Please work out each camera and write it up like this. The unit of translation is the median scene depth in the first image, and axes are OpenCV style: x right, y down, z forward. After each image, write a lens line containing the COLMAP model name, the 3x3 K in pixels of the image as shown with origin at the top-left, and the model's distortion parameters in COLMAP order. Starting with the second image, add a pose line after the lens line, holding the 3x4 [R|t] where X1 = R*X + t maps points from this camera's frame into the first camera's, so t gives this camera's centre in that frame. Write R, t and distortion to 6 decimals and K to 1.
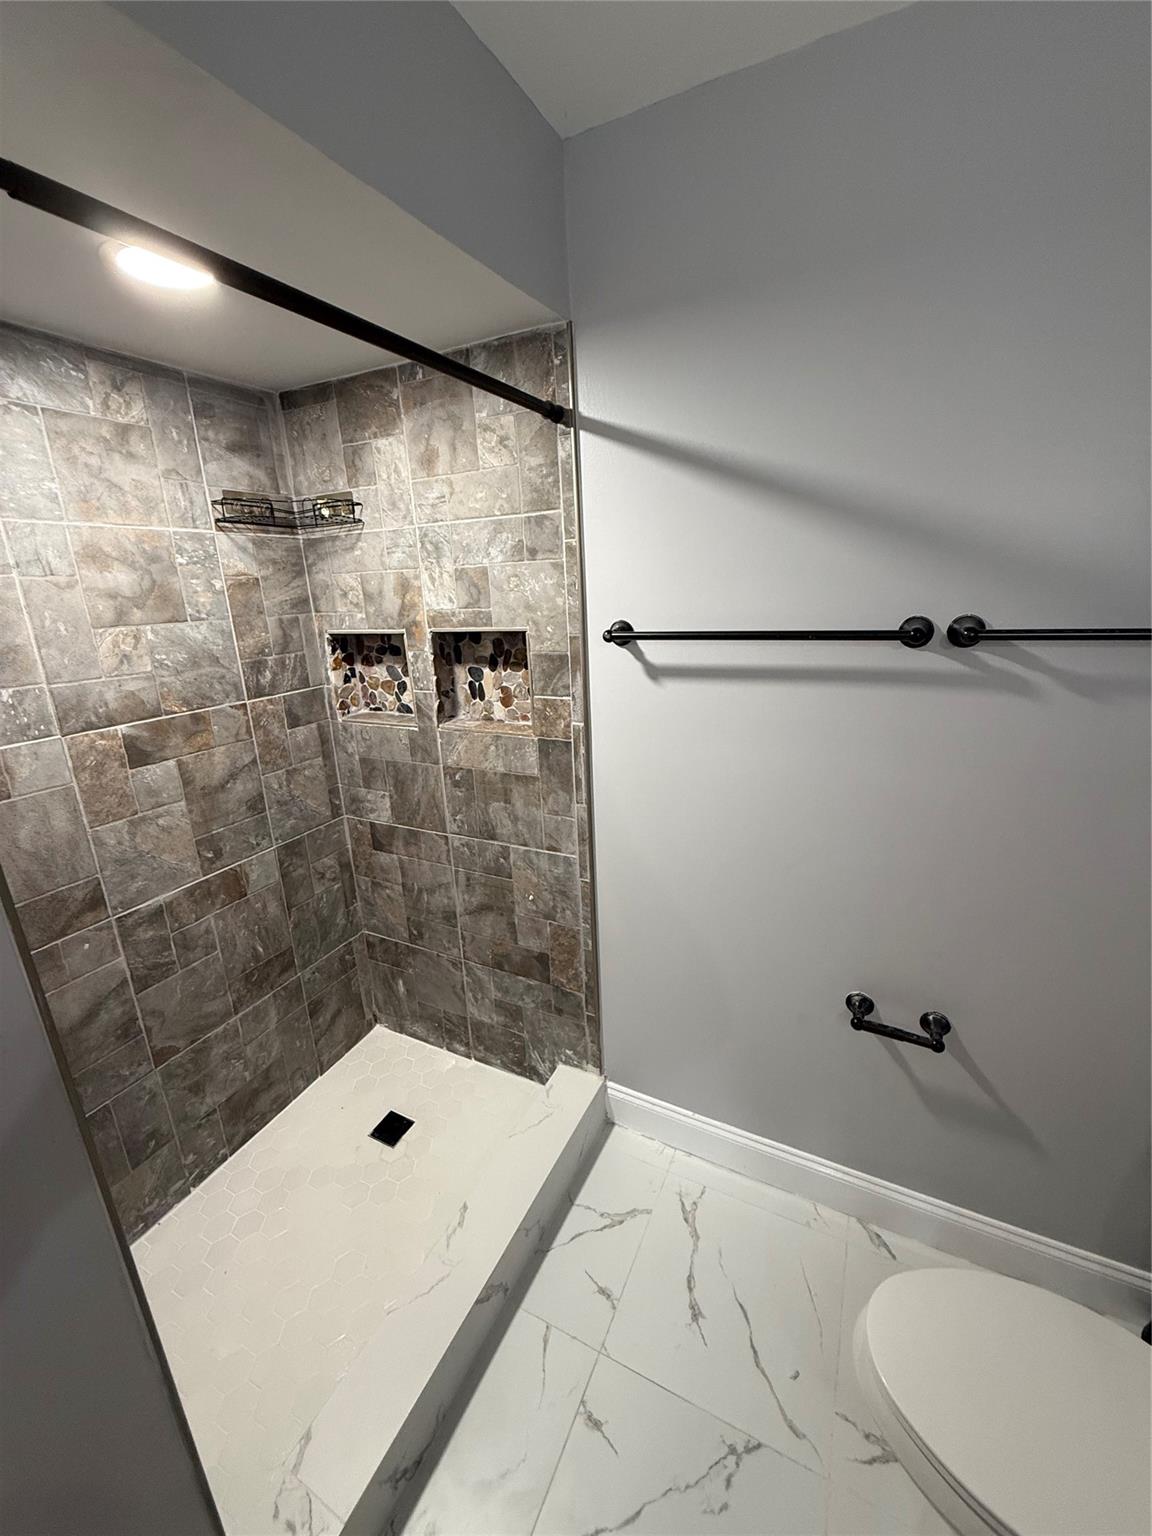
lens RADIAL K [[613.2, 0, 577.4], [0, 613.2, 762.6], [0, 0, 1]] dist [-0.003453, 0.000736]
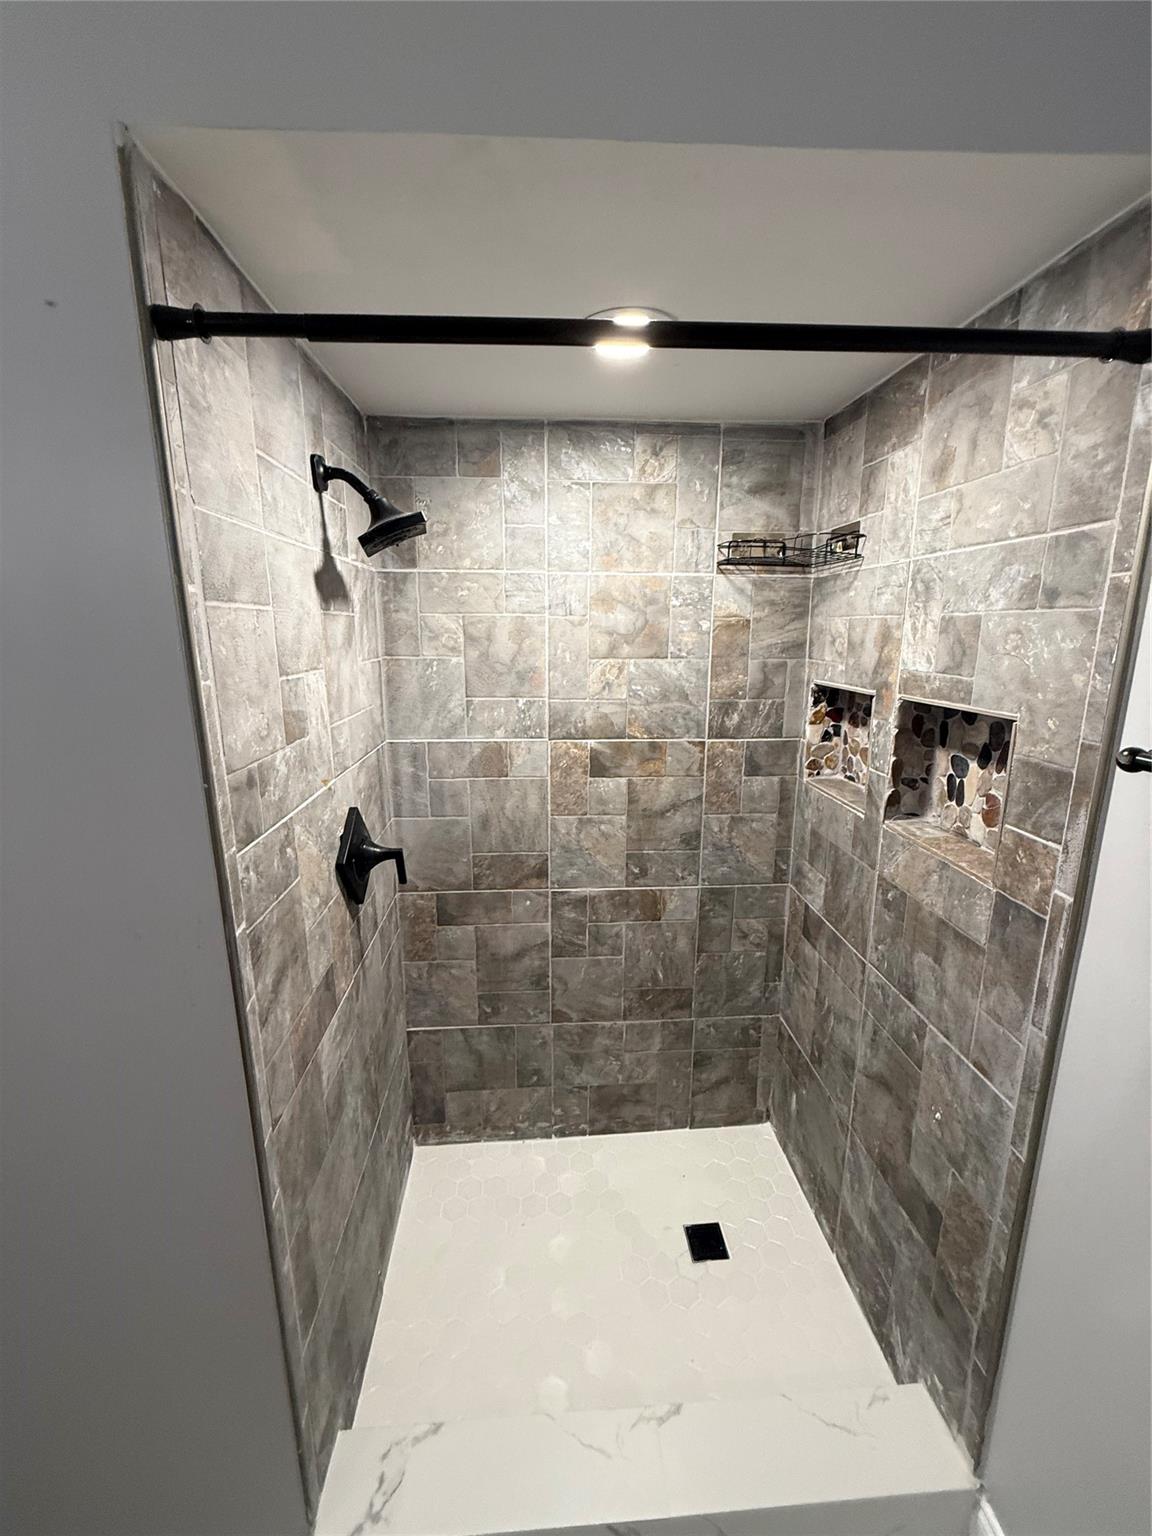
lens RADIAL K [[613.2, 0, 574.6], [0, 613.2, 761.1], [0, 0, 1]] dist [-0.003453, 0.000736]
pose [[0.504629, 0.224021, -0.833765, 0.206006], [-0.262510, 0.959836, 0.099013, -0.114622], [0.822459, 0.168907, 0.543169, 0.295046]]
